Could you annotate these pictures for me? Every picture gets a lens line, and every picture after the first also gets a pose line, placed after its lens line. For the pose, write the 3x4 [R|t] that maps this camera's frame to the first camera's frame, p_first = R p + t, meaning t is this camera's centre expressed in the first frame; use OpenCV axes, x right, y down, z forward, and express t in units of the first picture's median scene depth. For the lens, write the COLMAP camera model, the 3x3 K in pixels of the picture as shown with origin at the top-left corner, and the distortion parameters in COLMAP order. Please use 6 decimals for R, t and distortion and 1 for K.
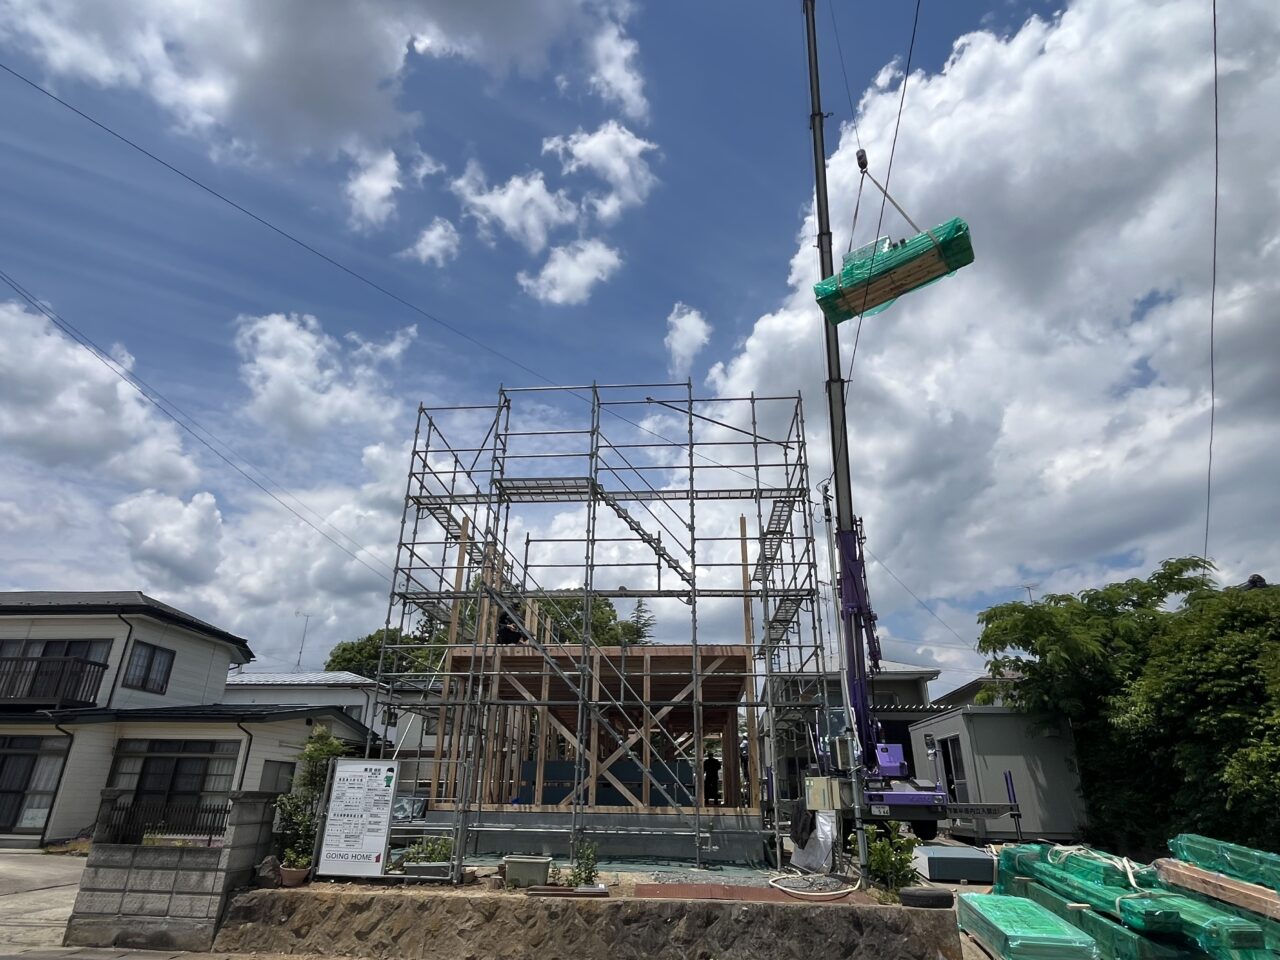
lens RADIAL K [[720.0, 0, 638.2], [0, 720.0, 485.7], [0, 0, 1]] dist [-0.004280, 0.001946]
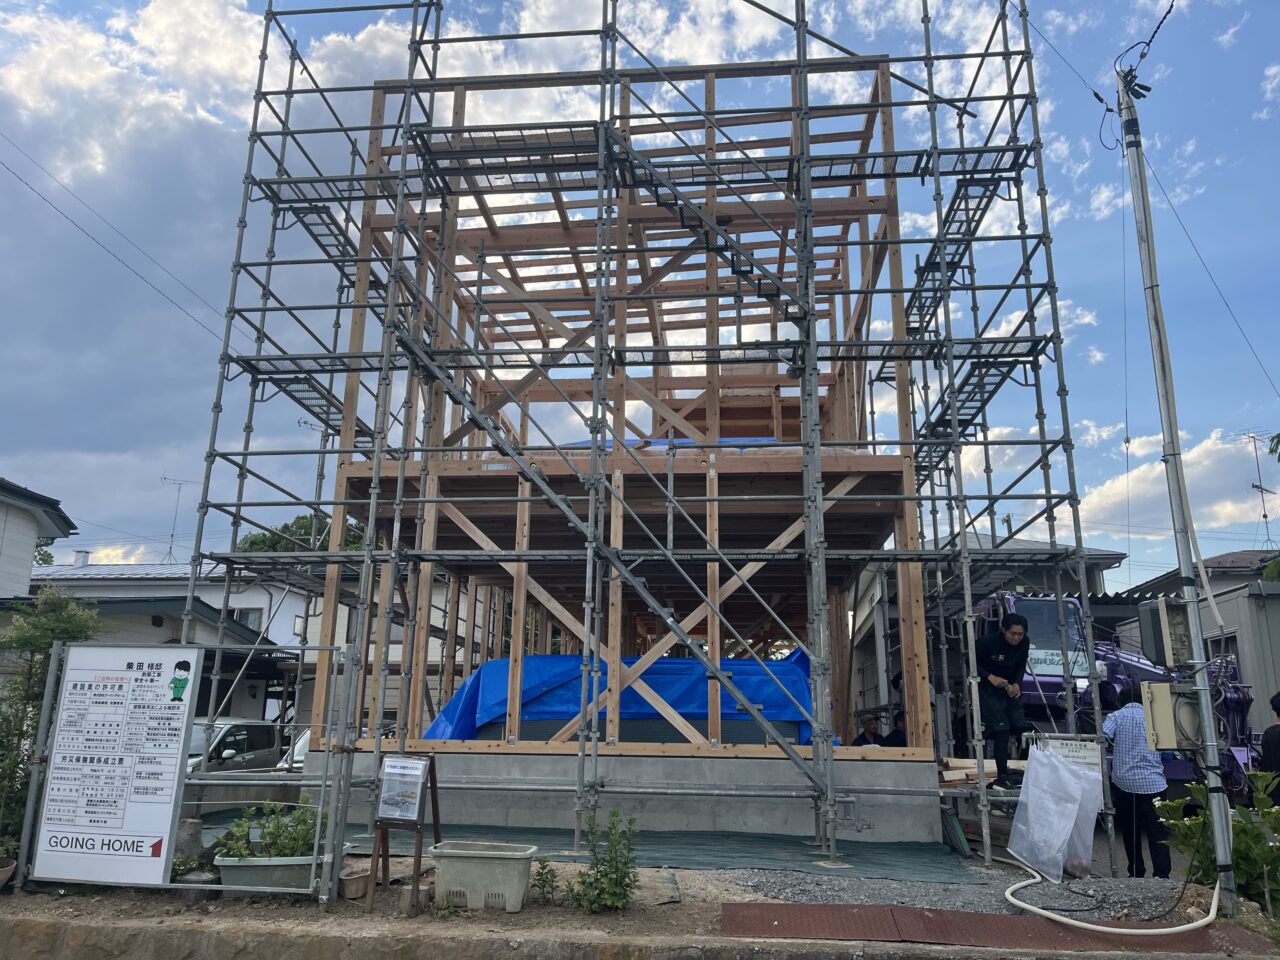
lens RADIAL K [[974.4, 0, 641.9], [0, 974.4, 477.4], [0, 0, 1]] dist [0.027055, -0.042934]
pose [[0.999940, -0.001367, -0.010852, -0.035257], [0.002949, 0.989114, 0.147123, 0.147915], [0.010533, -0.147146, 0.989059, 0.321849]]
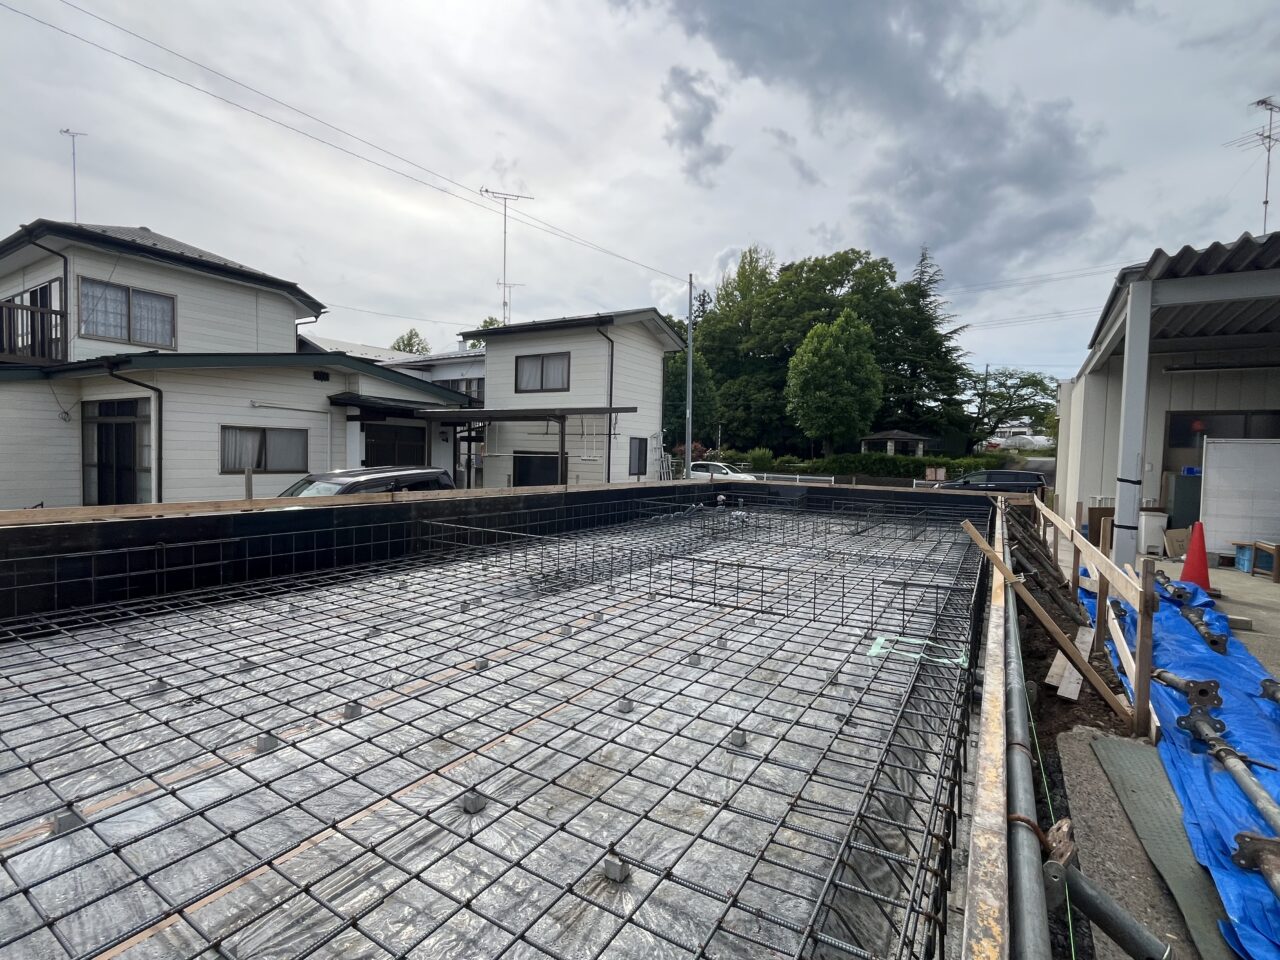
lens RADIAL K [[599.0, 0, 649.5], [0, 599.0, 477.6], [0, 0, 1]] dist [-0.014648, 0.001302]
pose [[0.896562, 0.028720, -0.441986, 0.191725], [0.161453, 0.908044, 0.386509, 0.480627], [0.412444, -0.417889, 0.809481, 1.211213]]
